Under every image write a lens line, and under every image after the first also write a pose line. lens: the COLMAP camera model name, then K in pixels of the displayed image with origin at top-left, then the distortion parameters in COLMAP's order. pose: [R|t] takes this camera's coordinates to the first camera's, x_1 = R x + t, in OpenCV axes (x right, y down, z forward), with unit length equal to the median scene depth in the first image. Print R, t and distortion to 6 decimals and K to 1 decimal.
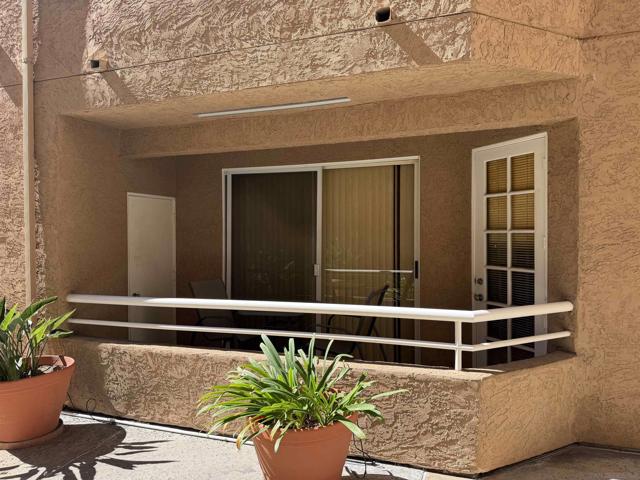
lens RADIAL K [[450.2, 0, 316.1], [0, 450.2, 236.9], [0, 0, 1]] dist [0.037736, -0.047964]
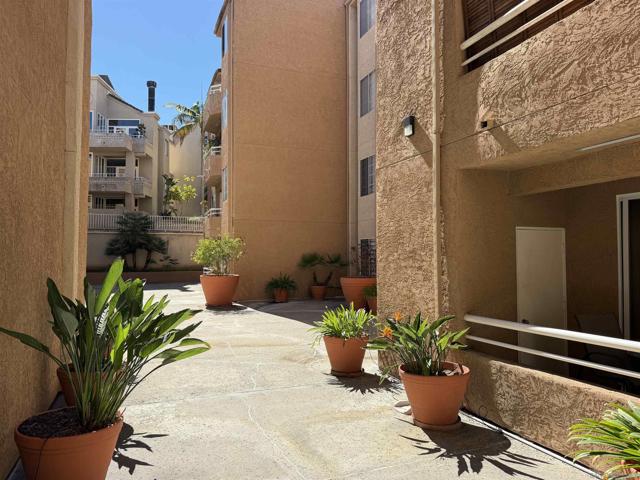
lens RADIAL K [[450.2, 0, 316.1], [0, 450.2, 236.9], [0, 0, 1]] dist [0.037736, -0.047964]
pose [[0.660146, -0.026269, -0.750677, 0.113637], [-0.012513, 0.998865, -0.045958, -0.021405], [0.751033, 0.039732, 0.659068, -0.117001]]
